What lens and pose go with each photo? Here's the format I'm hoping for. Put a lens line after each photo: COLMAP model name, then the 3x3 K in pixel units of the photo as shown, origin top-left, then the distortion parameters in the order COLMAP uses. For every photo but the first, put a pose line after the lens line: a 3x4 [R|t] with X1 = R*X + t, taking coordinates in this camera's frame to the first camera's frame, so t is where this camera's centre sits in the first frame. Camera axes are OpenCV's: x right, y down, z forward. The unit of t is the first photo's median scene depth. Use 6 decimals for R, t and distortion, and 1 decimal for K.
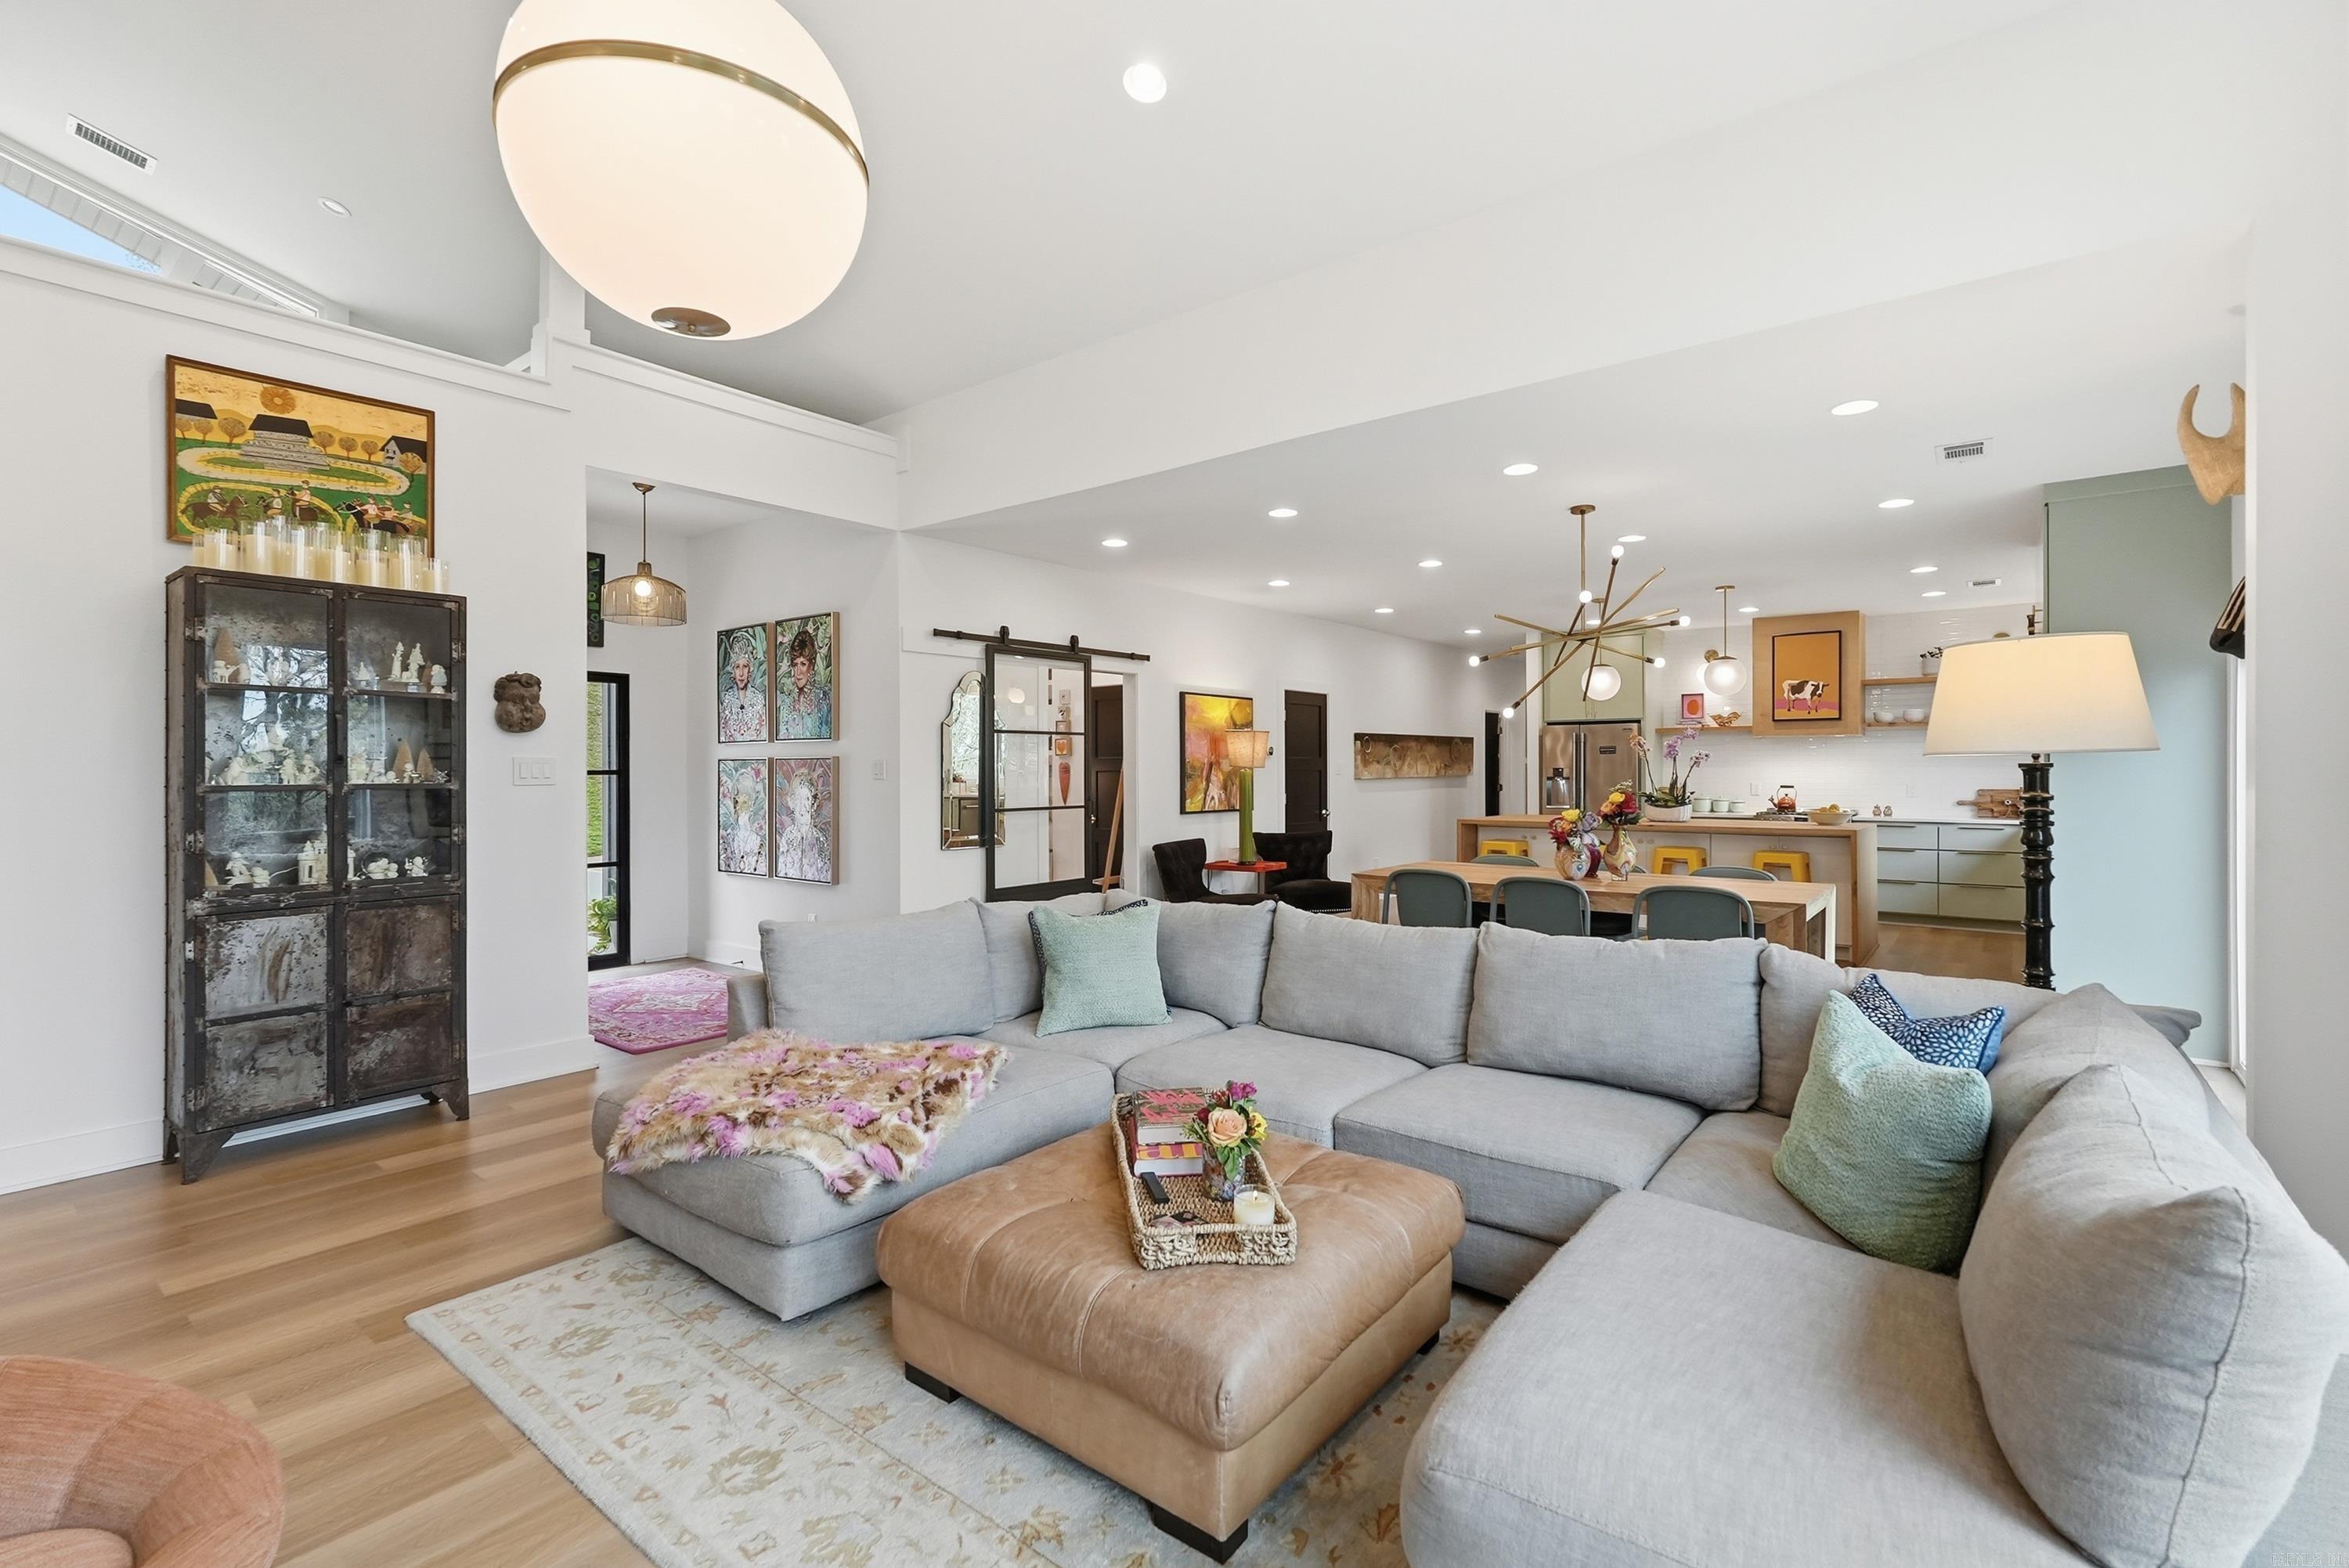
lens RADIAL K [[1051.9, 0, 1151.1], [0, 1051.9, 762.8], [0, 0, 1]] dist [-0.012369, 0.006761]
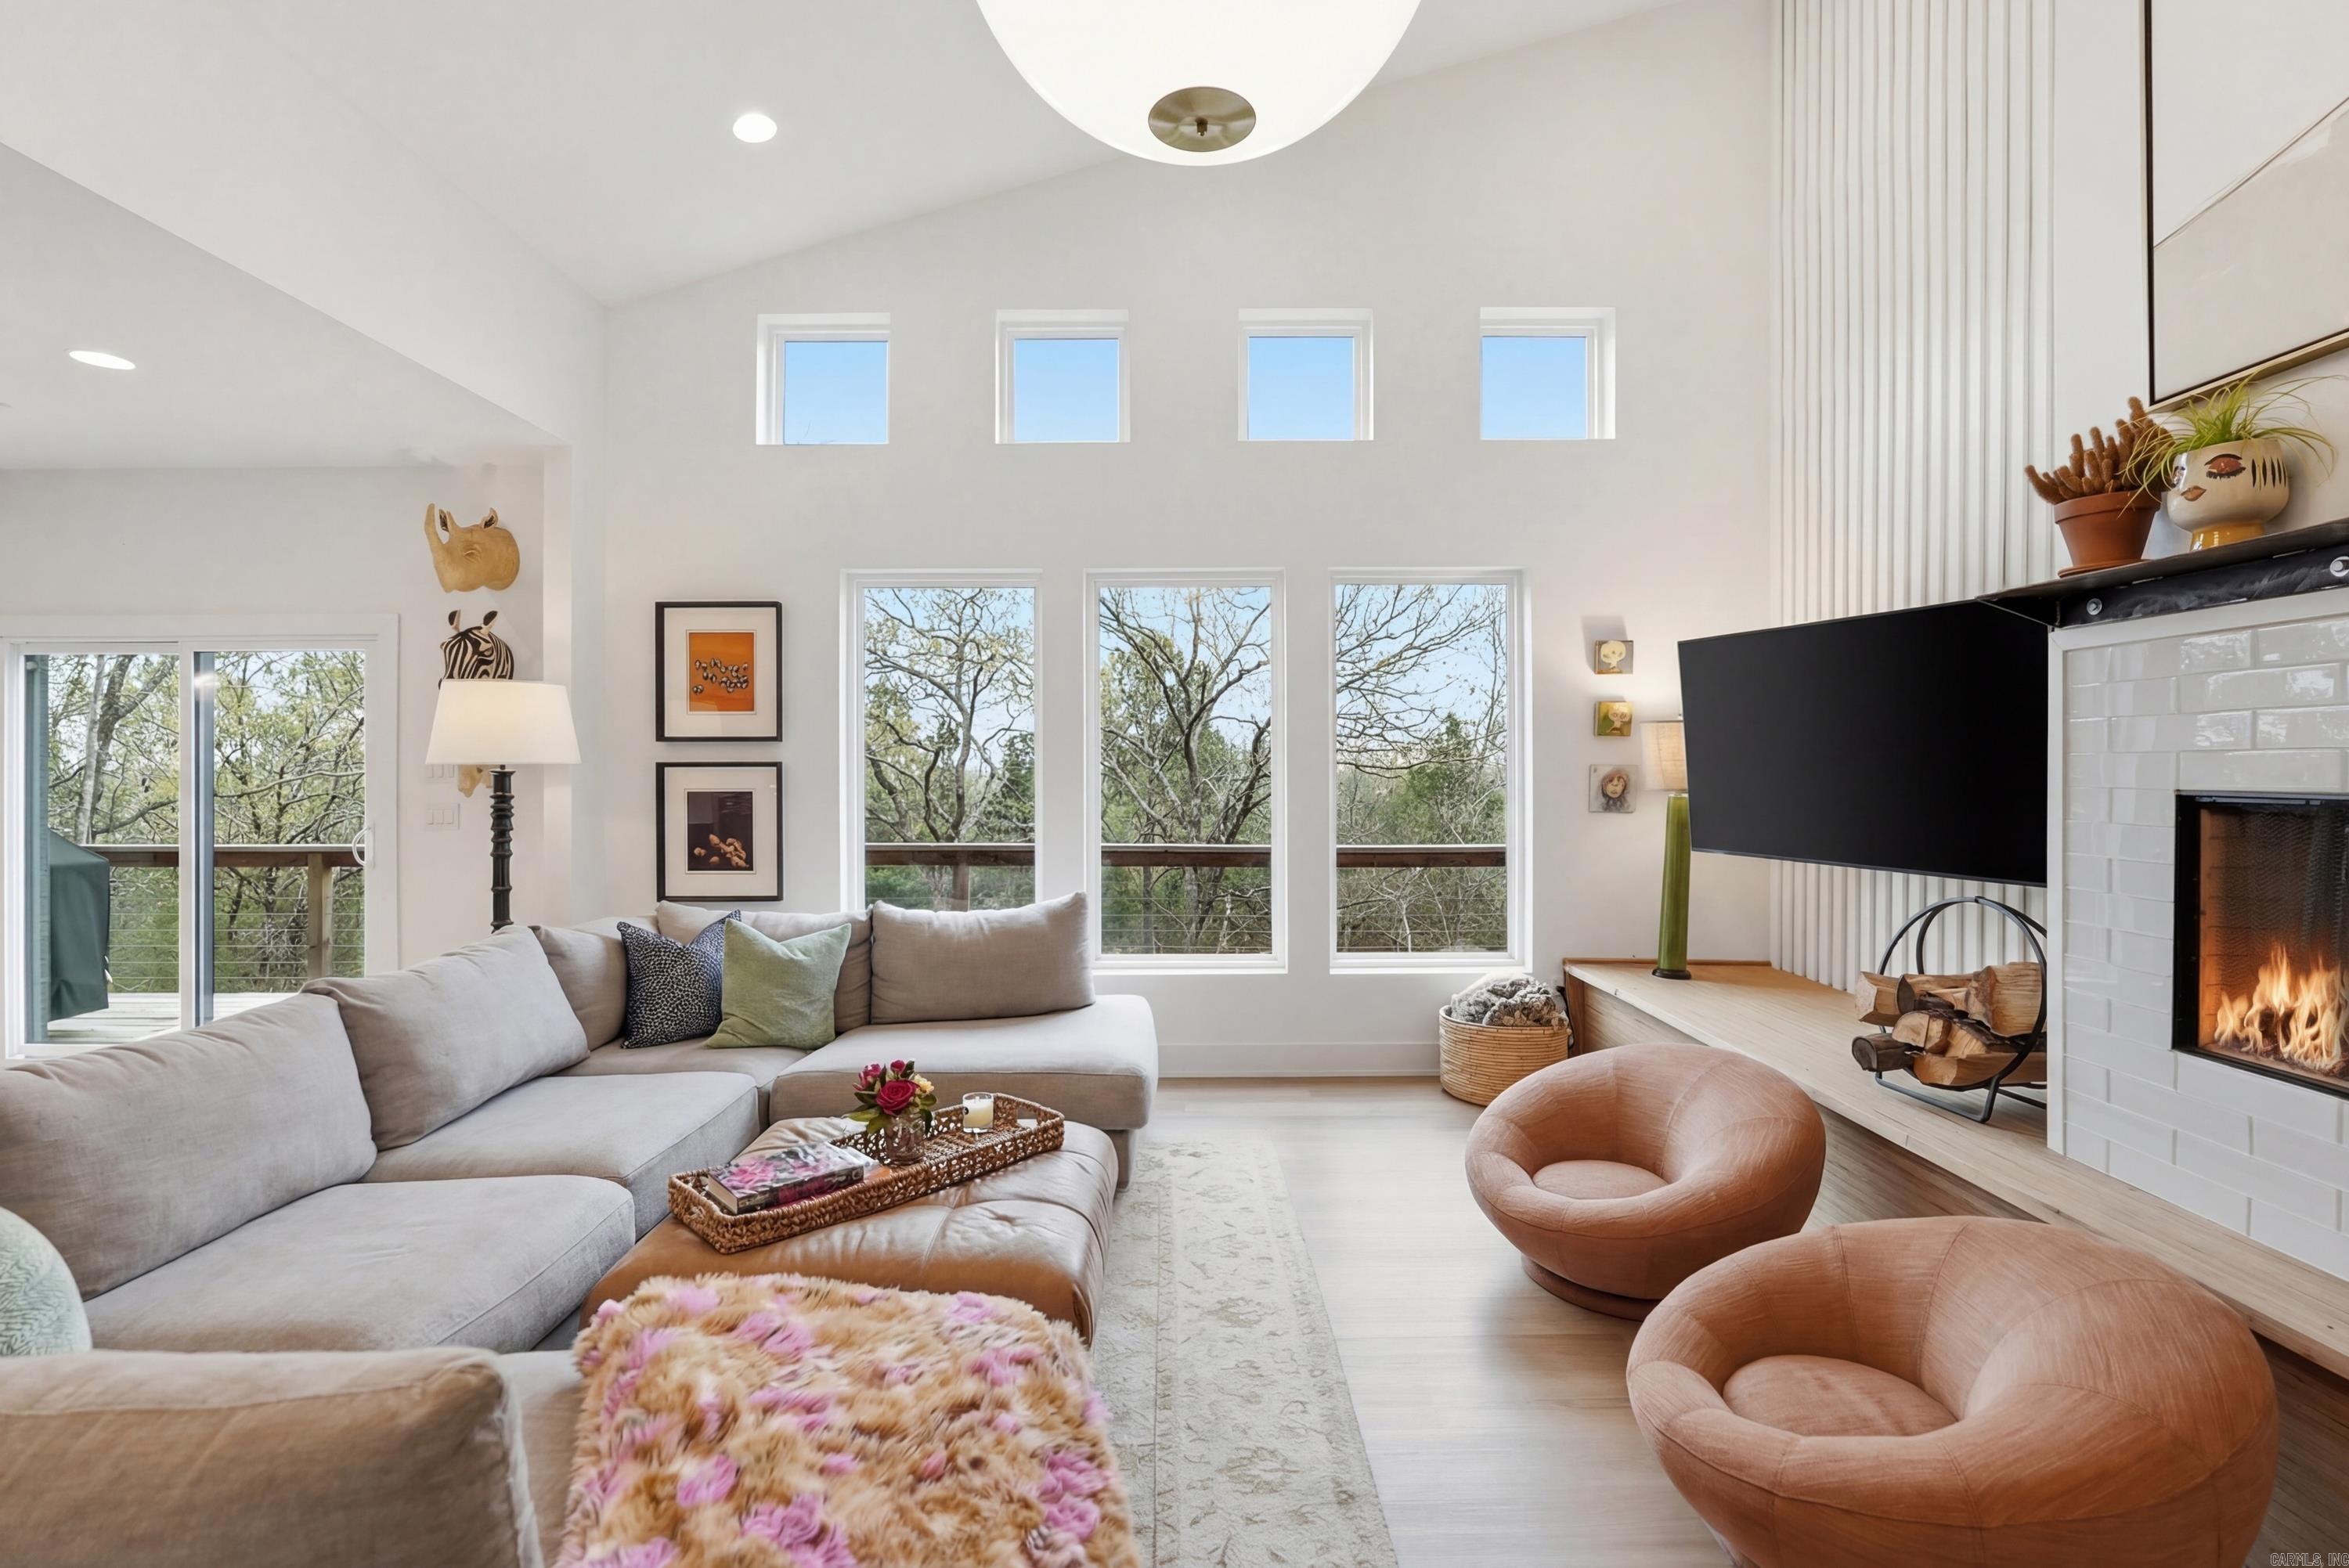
lens RADIAL K [[1051.9, 0, 1184.3], [0, 1051.9, 769.9], [0, 0, 1]] dist [-0.012369, 0.006761]
pose [[-0.626746, 0.001270, 0.779222, -0.348520], [-0.001801, 0.999994, -0.003078, 0.000045], [-0.779221, -0.003333, -0.626740, 0.518063]]
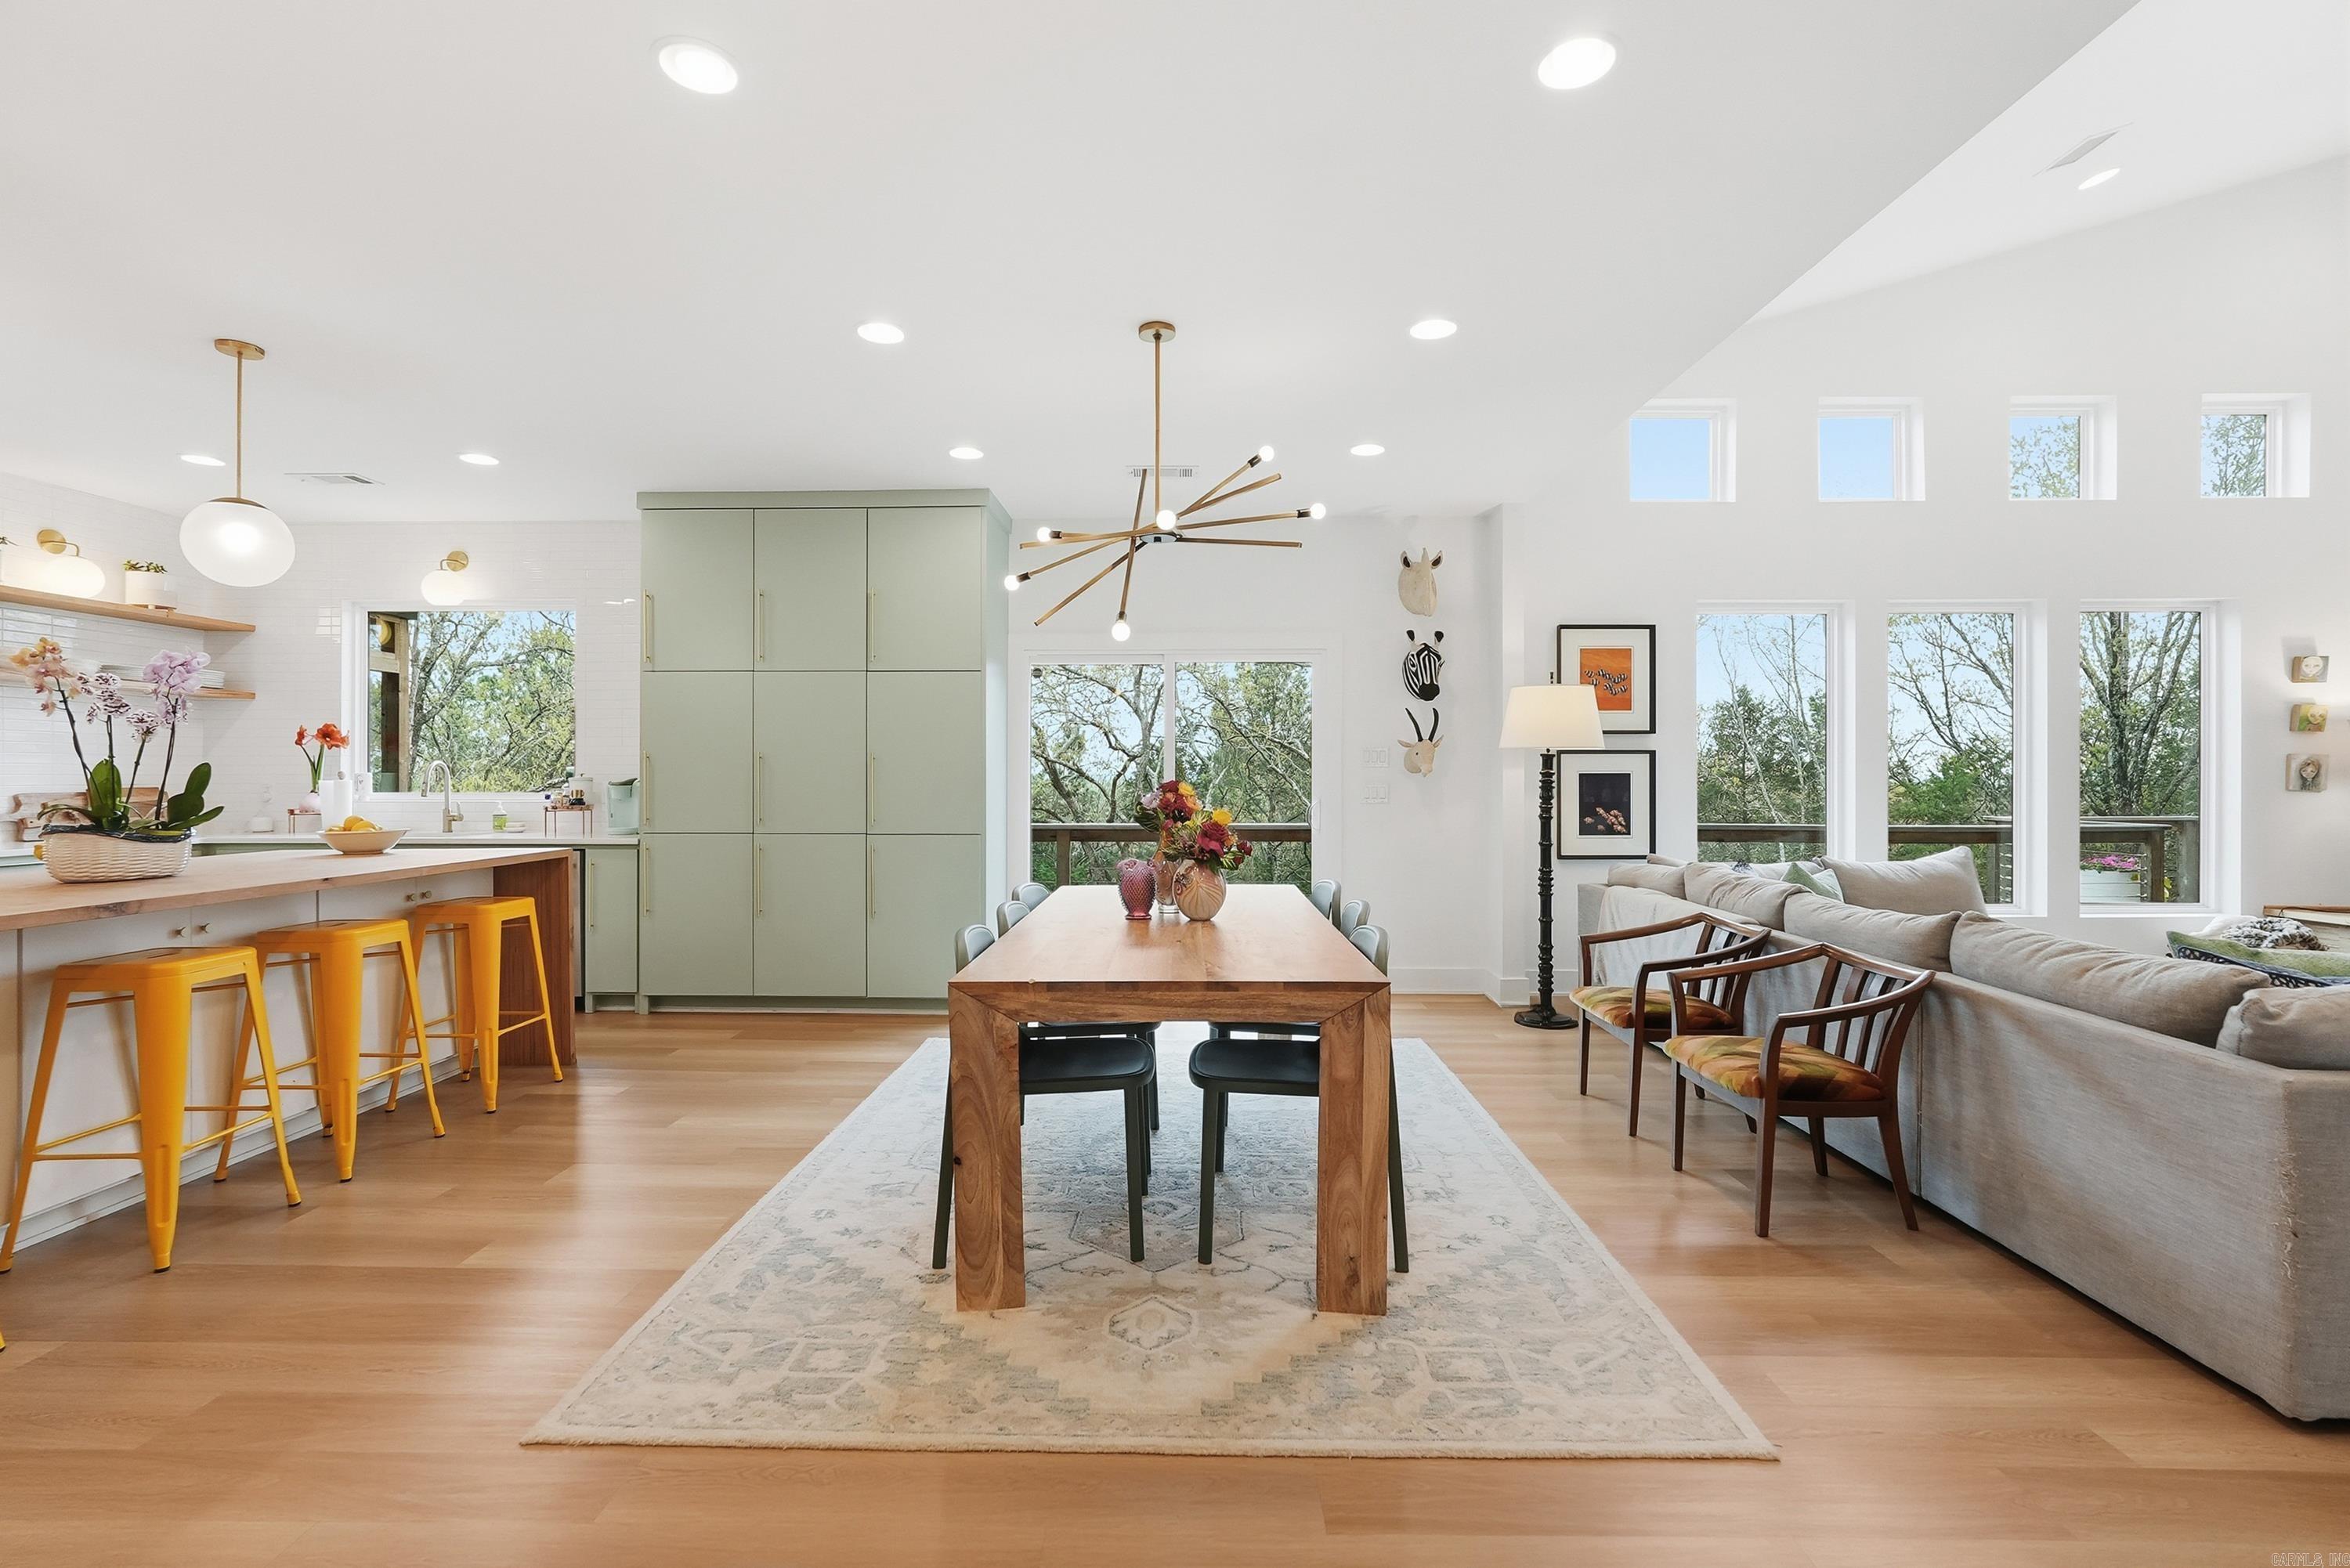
lens RADIAL K [[1052.4, 0, 1165.2], [0, 1052.4, 776.8], [0, 0, 1]] dist [-0.012369, 0.006761]
pose [[-0.623278, 0.002371, 0.781997, -0.067631], [-0.004440, 0.999969, -0.006570, 0.023784], [-0.781988, -0.007567, -0.623248, 1.177244]]
